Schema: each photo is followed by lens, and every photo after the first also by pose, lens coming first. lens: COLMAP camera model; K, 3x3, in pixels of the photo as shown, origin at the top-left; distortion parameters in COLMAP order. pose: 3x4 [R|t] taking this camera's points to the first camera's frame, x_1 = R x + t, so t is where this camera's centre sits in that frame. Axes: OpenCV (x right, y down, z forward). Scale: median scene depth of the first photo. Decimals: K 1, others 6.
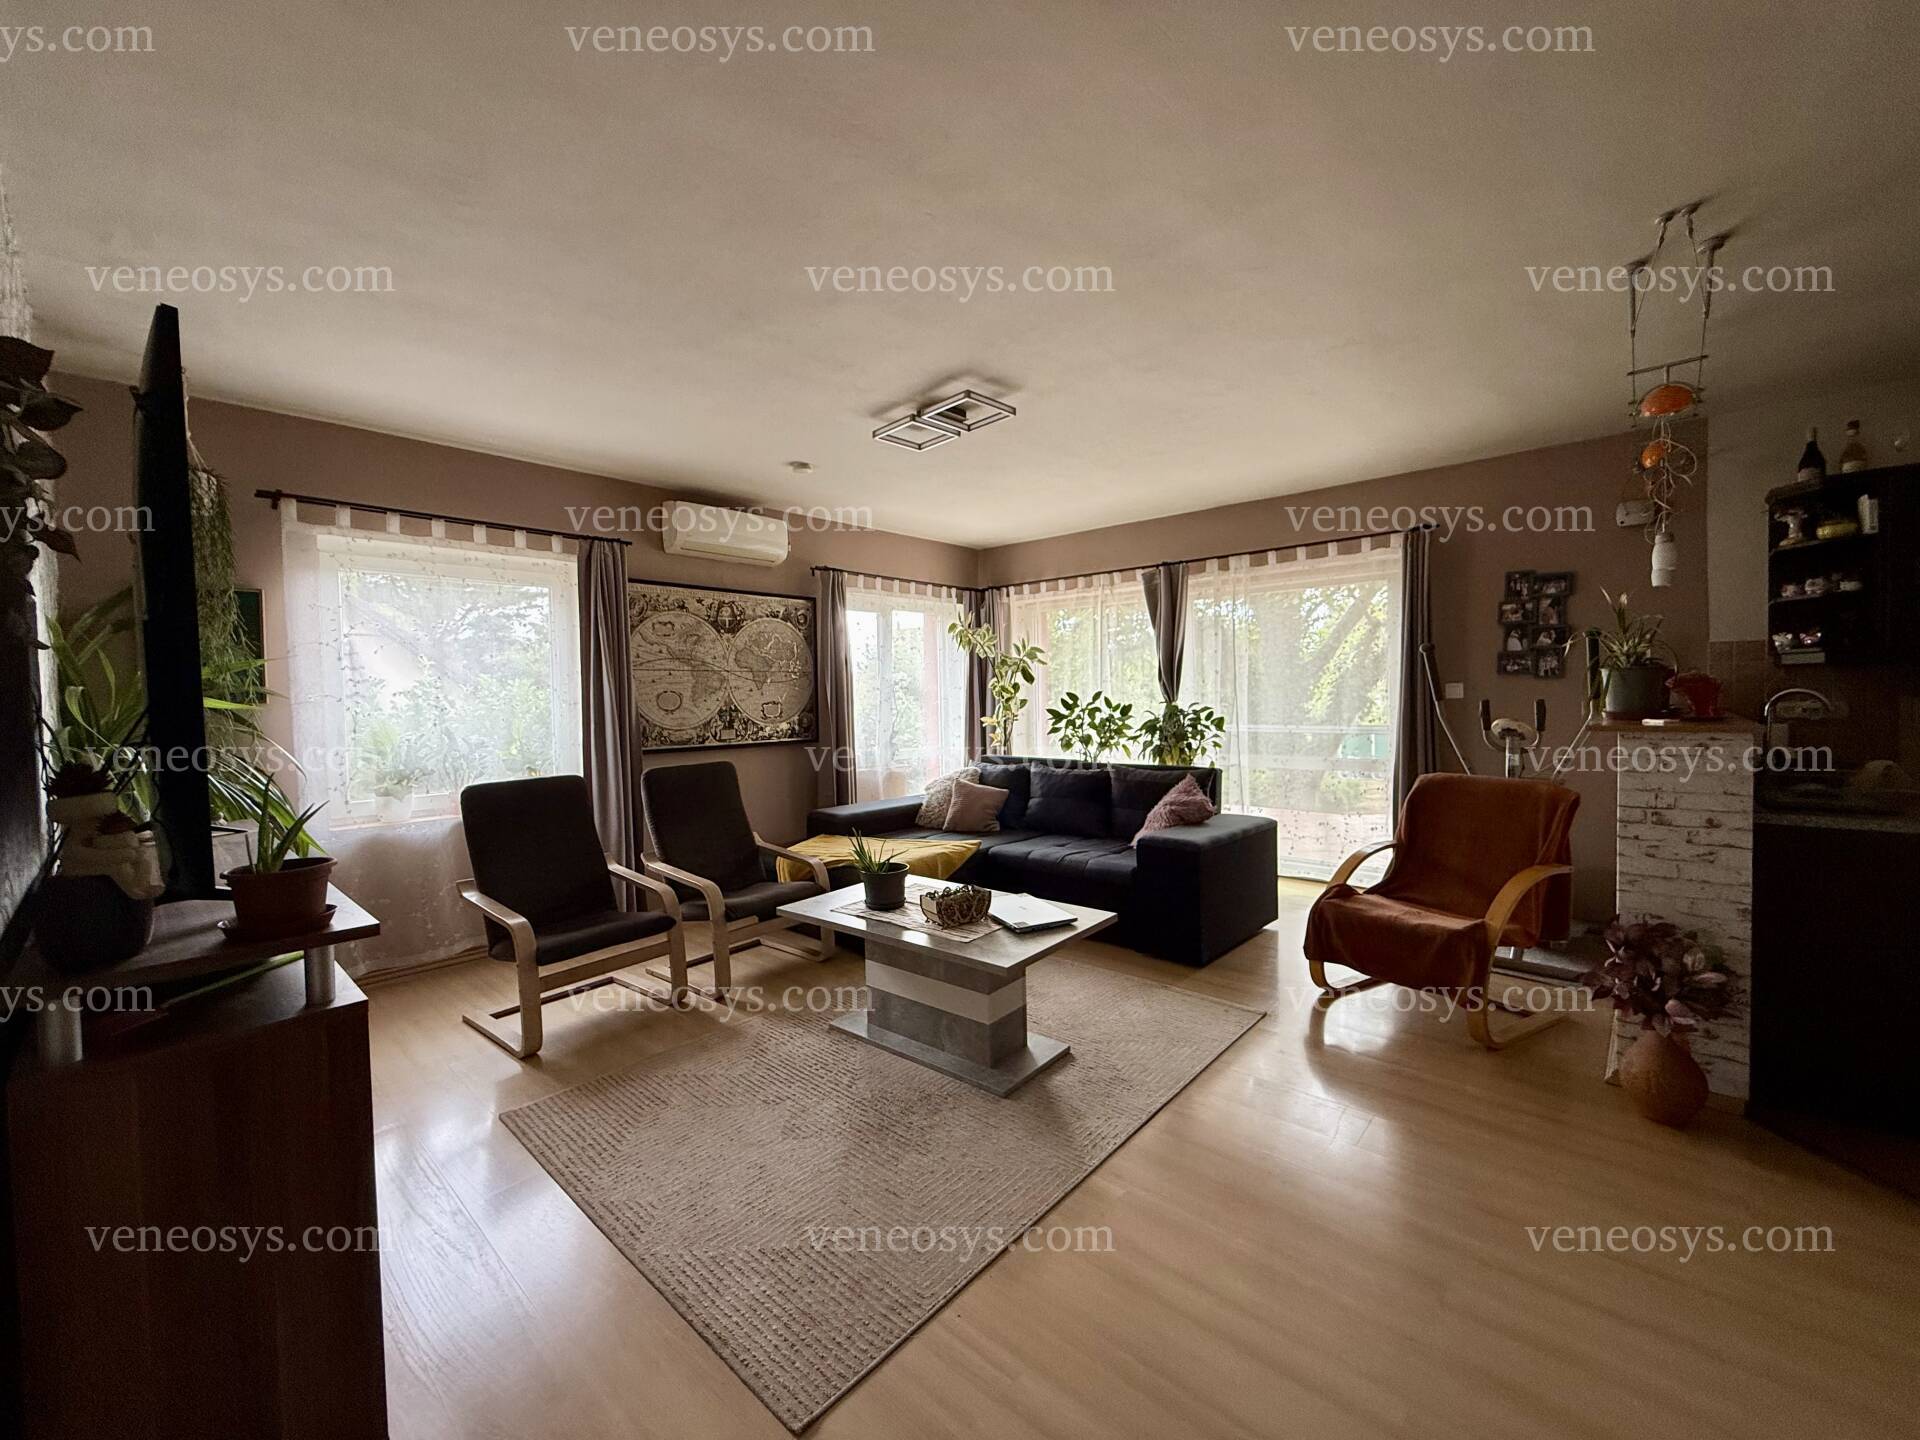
lens RADIAL K [[763.6, 0, 952.4], [0, 763.6, 716.2], [0, 0, 1]] dist [0.001068, 0.000728]
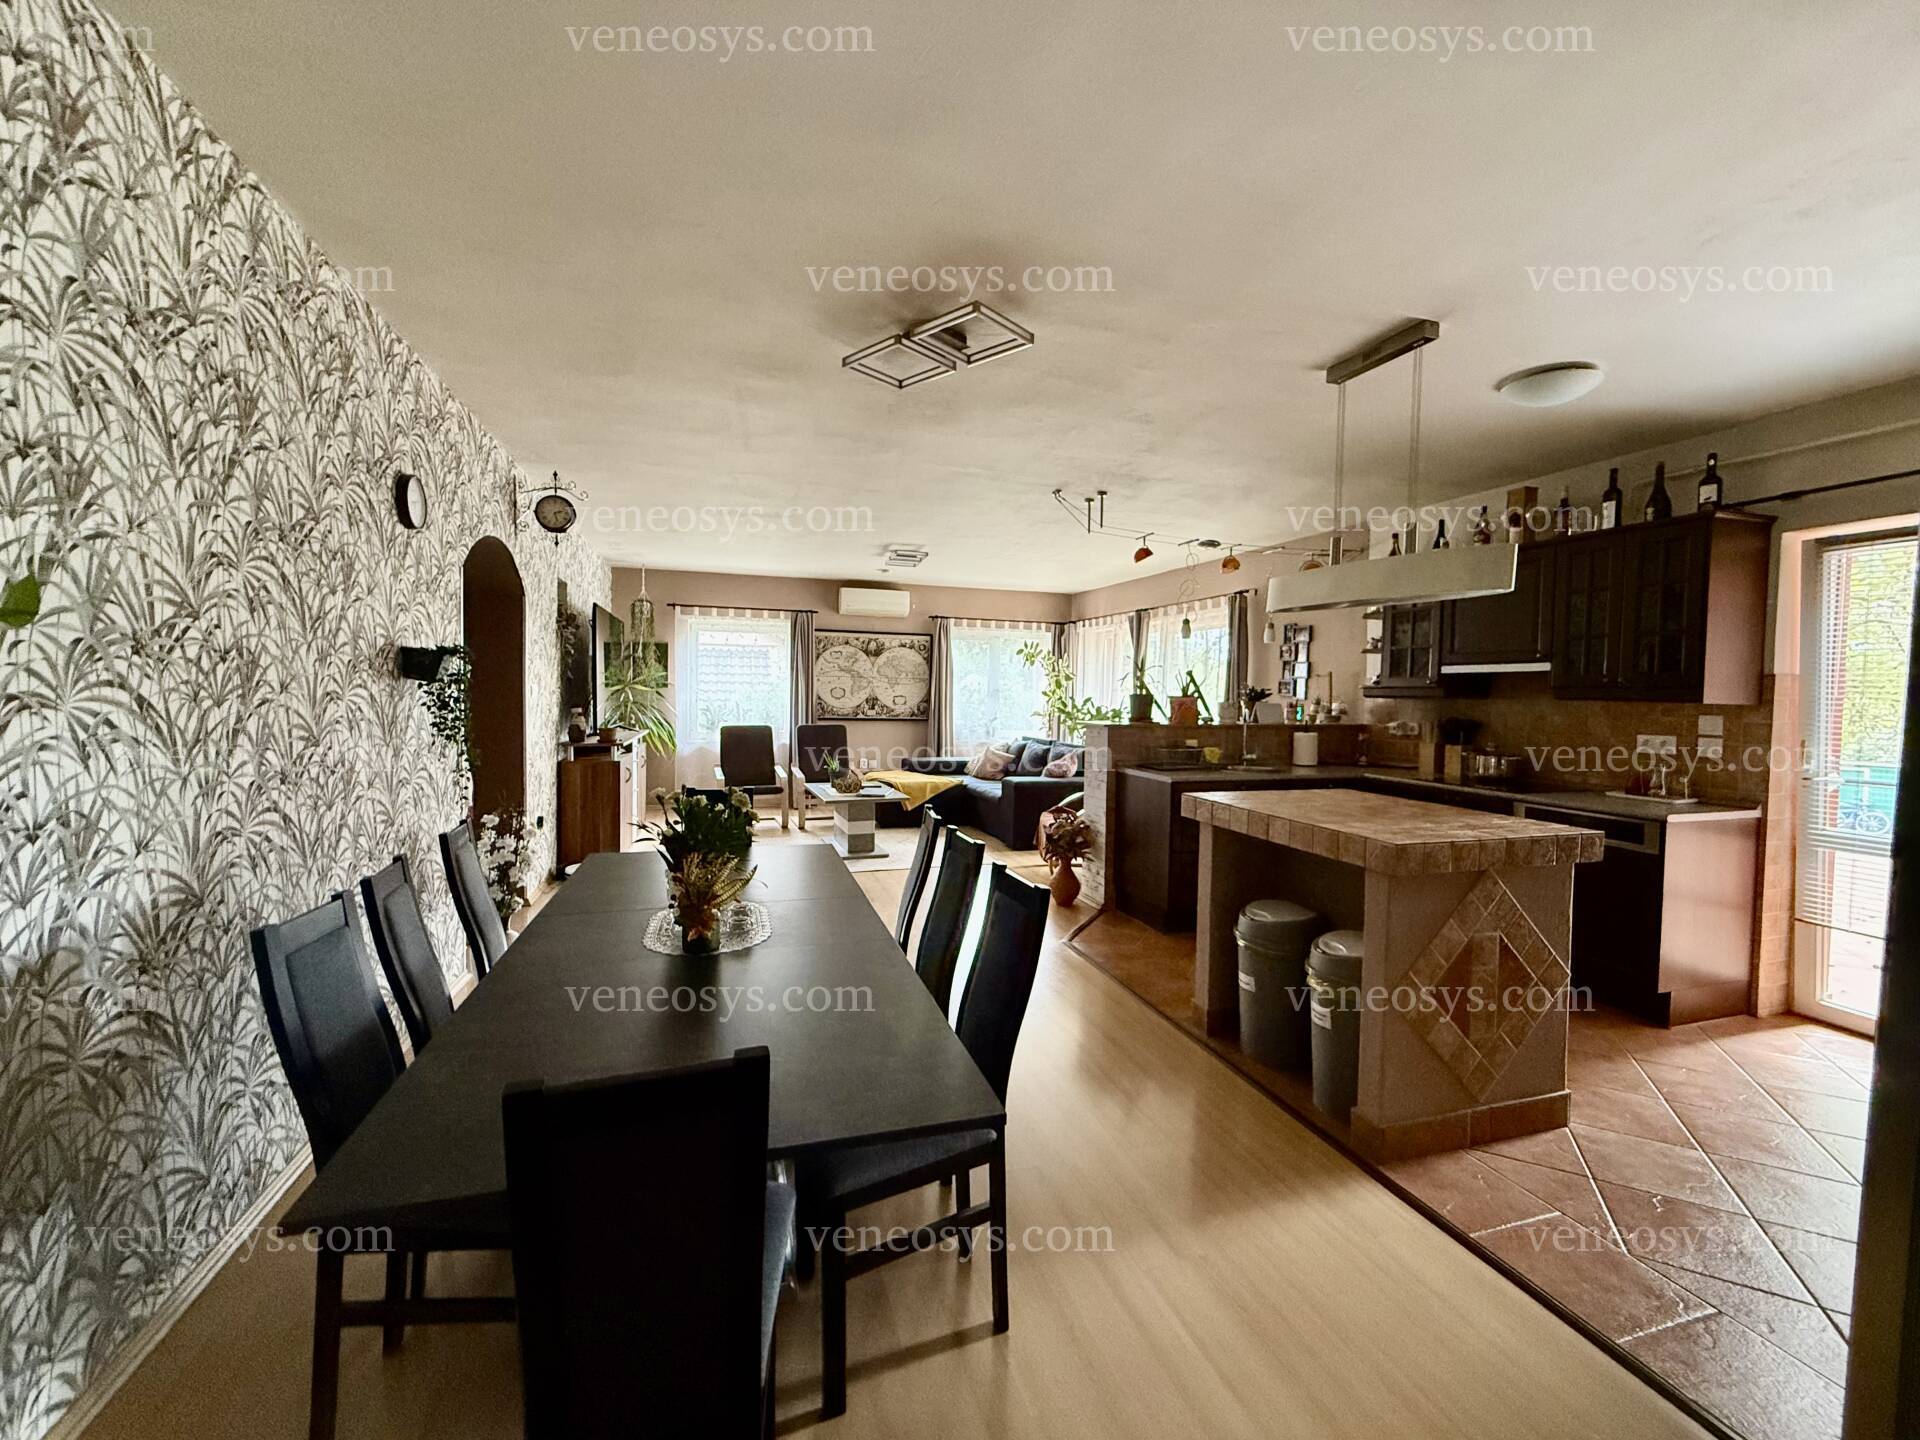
lens RADIAL K [[763.6, 0, 968.0], [0, 763.6, 715.4], [0, 0, 1]] dist [0.001068, 0.000728]
pose [[0.866777, 0.051459, -0.496033, 0.941215], [-0.048953, 0.998638, 0.018057, -0.015713], [0.496287, 0.008631, 0.868116, -0.531482]]
